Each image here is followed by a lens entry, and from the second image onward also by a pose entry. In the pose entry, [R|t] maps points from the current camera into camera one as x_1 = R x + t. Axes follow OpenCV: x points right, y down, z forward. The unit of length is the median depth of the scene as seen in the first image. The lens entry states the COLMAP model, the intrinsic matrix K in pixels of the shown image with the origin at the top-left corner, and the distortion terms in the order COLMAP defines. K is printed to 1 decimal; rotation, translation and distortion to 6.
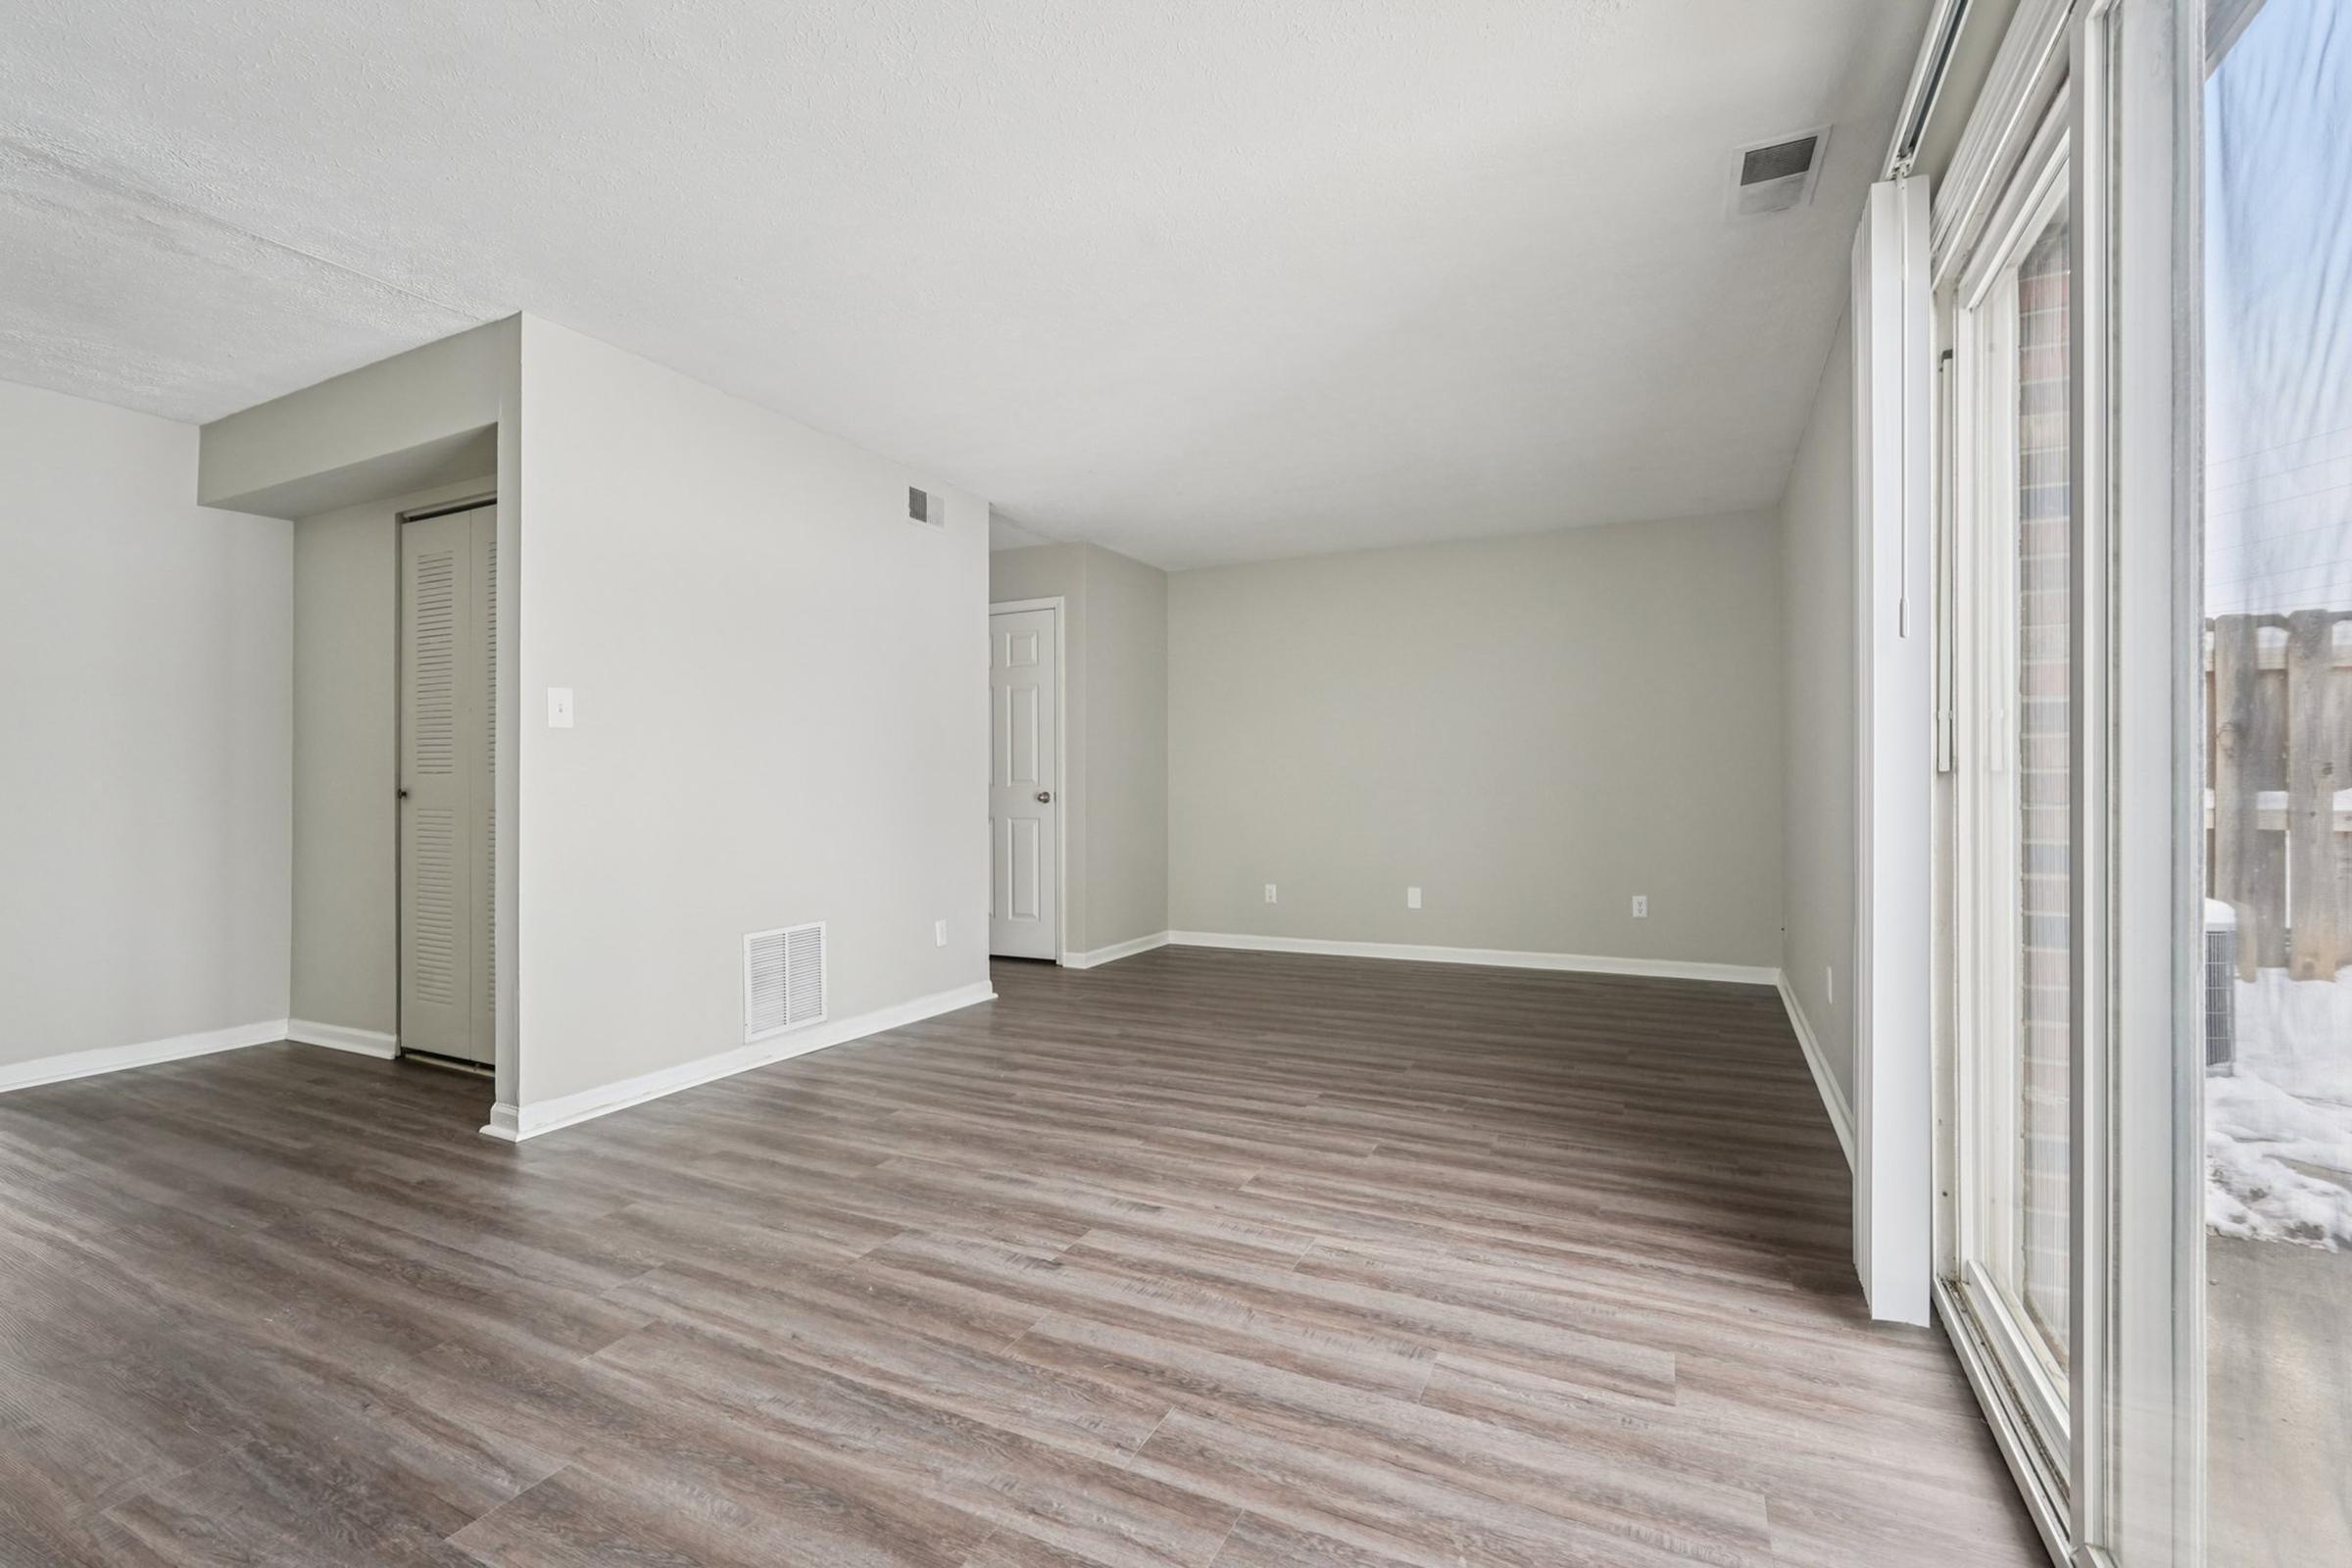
lens RADIAL K [[1033.8, 0, 1173.9], [0, 1033.8, 787.8], [0, 0, 1]] dist [-0.017180, 0.008700]
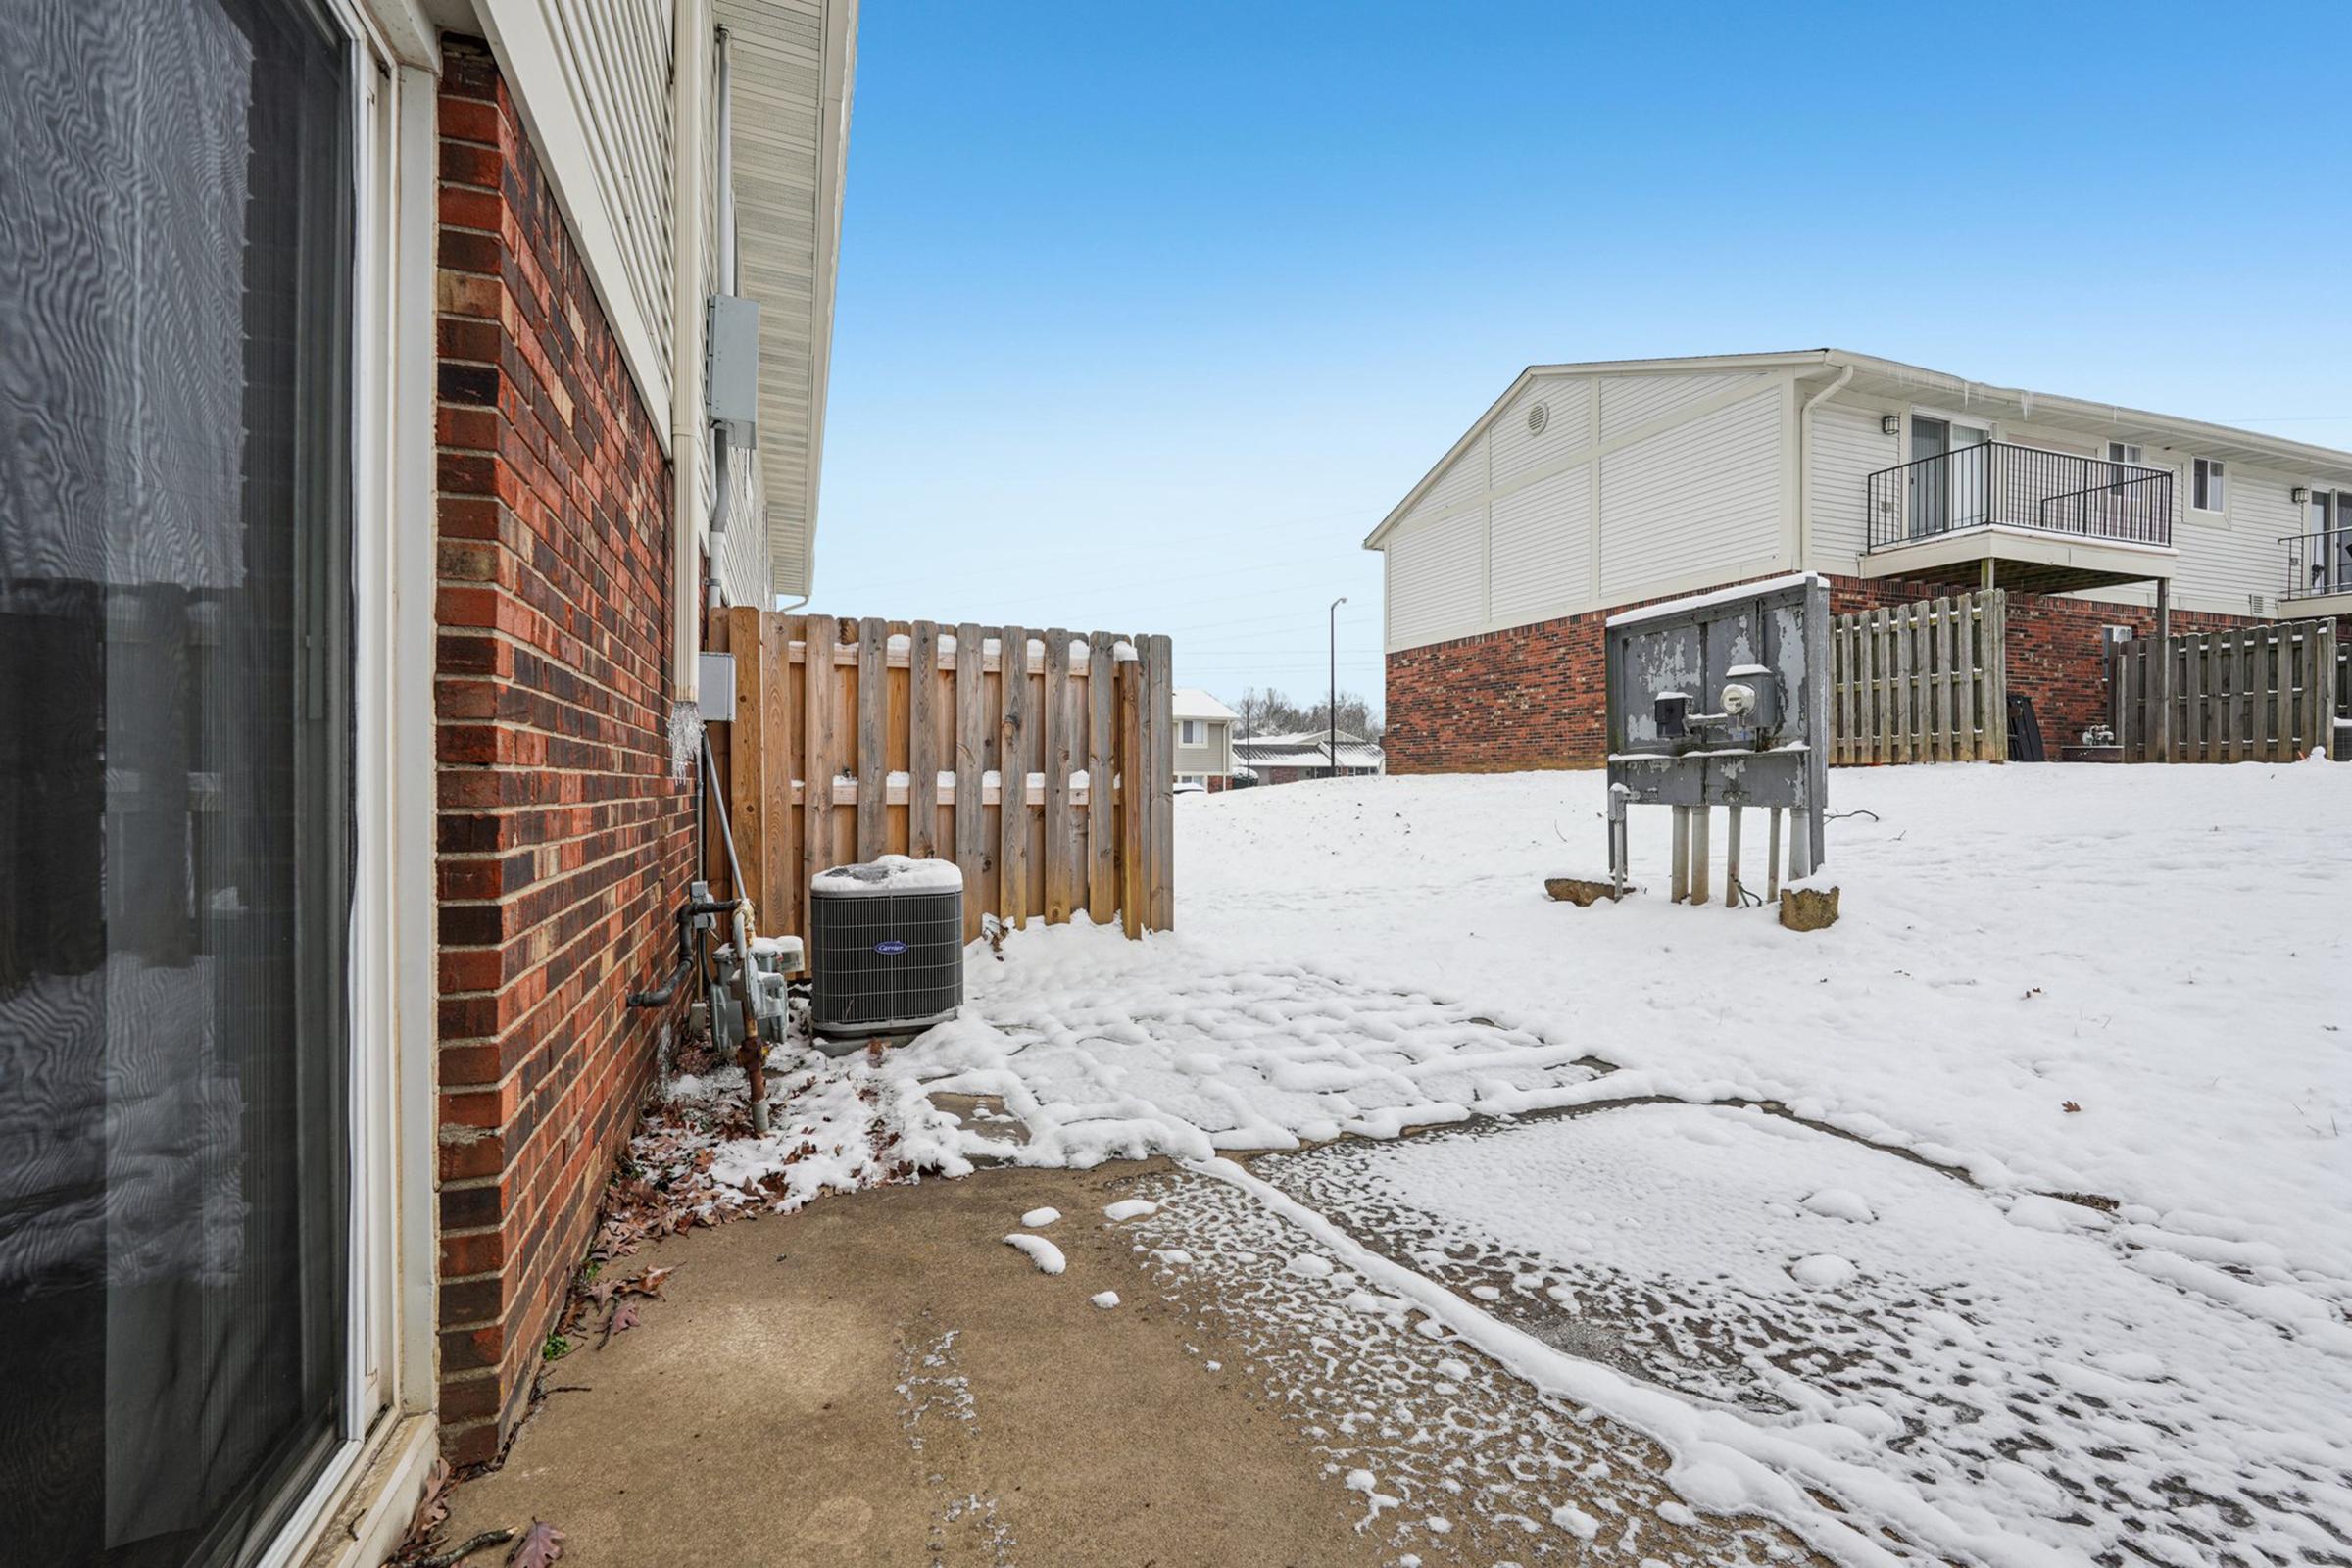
lens RADIAL K [[1033.8, 0, 1173.9], [0, 1033.8, 787.8], [0, 0, 1]] dist [-0.017180, 0.008700]
pose [[0.689109, -0.003122, 0.724651, 0.472039], [-0.002340, 0.999976, 0.006534, 0.020355], [-0.724654, -0.006199, 0.689085, 0.044143]]
